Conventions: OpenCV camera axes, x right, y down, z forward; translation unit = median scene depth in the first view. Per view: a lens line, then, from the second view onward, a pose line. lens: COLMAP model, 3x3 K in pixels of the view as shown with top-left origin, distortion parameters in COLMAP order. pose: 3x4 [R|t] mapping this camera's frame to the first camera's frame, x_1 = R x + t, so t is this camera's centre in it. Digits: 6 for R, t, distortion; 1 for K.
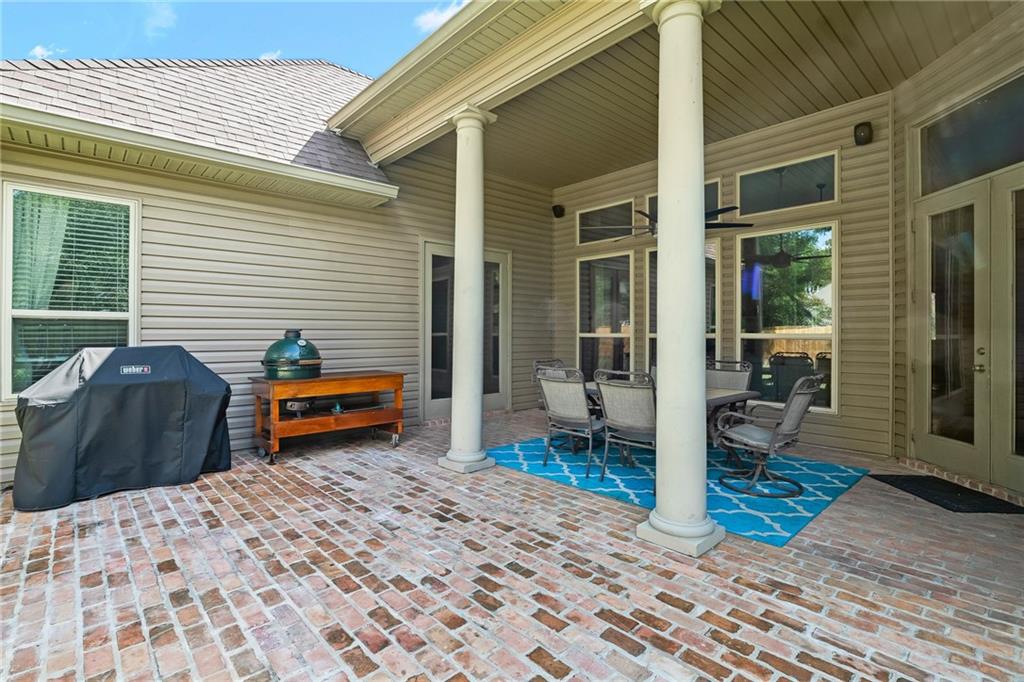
lens RADIAL K [[491.6, 0, 505.8], [0, 491.6, 333.1], [0, 0, 1]] dist [-0.035313, -0.000249]
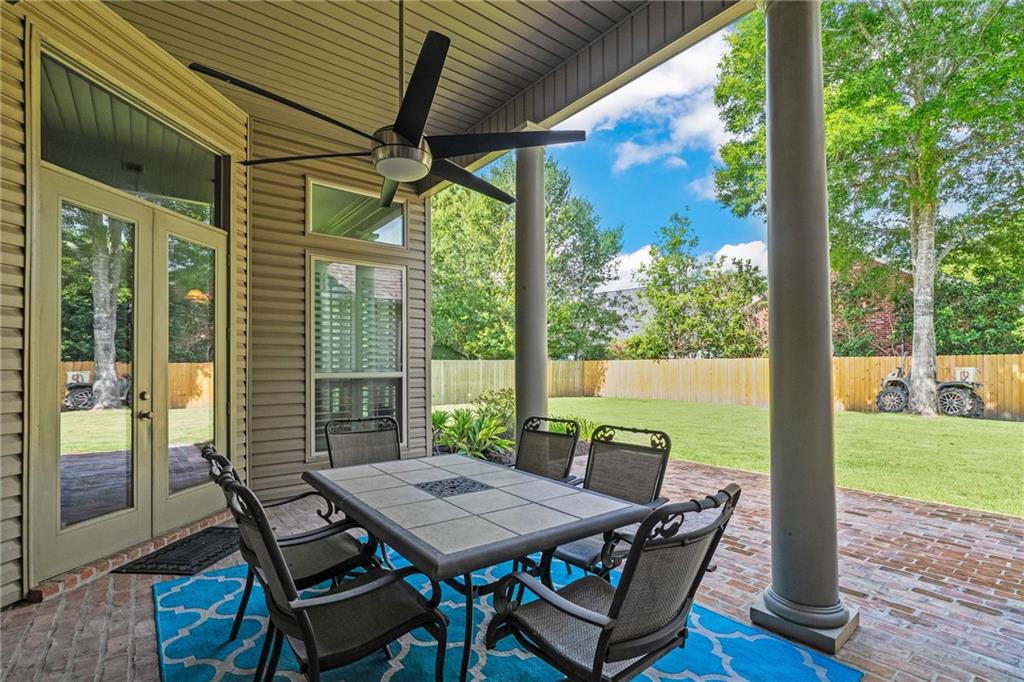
lens RADIAL K [[461.1, 0, 521.2], [0, 461.1, 366.6], [0, 0, 1]] dist [-0.003915, 0.001628]
pose [[-0.997364, -0.001154, 0.072546, 0.341523], [-0.001477, 0.999989, -0.004404, -0.008698], [-0.072540, -0.004500, -0.997355, 2.770614]]
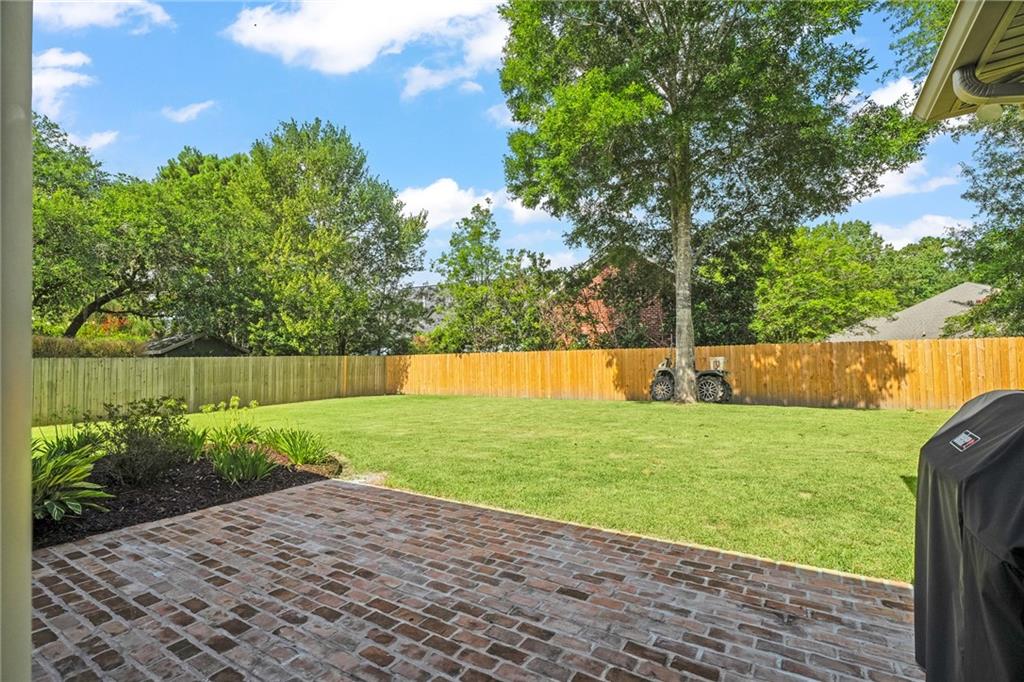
lens RADIAL K [[461.1, 0, 493.2], [0, 461.1, 347.1], [0, 0, 1]] dist [-0.003915, 0.001628]
pose [[-0.971360, 0.008877, -0.237447, -0.323014], [0.017436, 0.999271, -0.033970, -0.008647], [0.236973, -0.037137, -0.970806, 2.014590]]
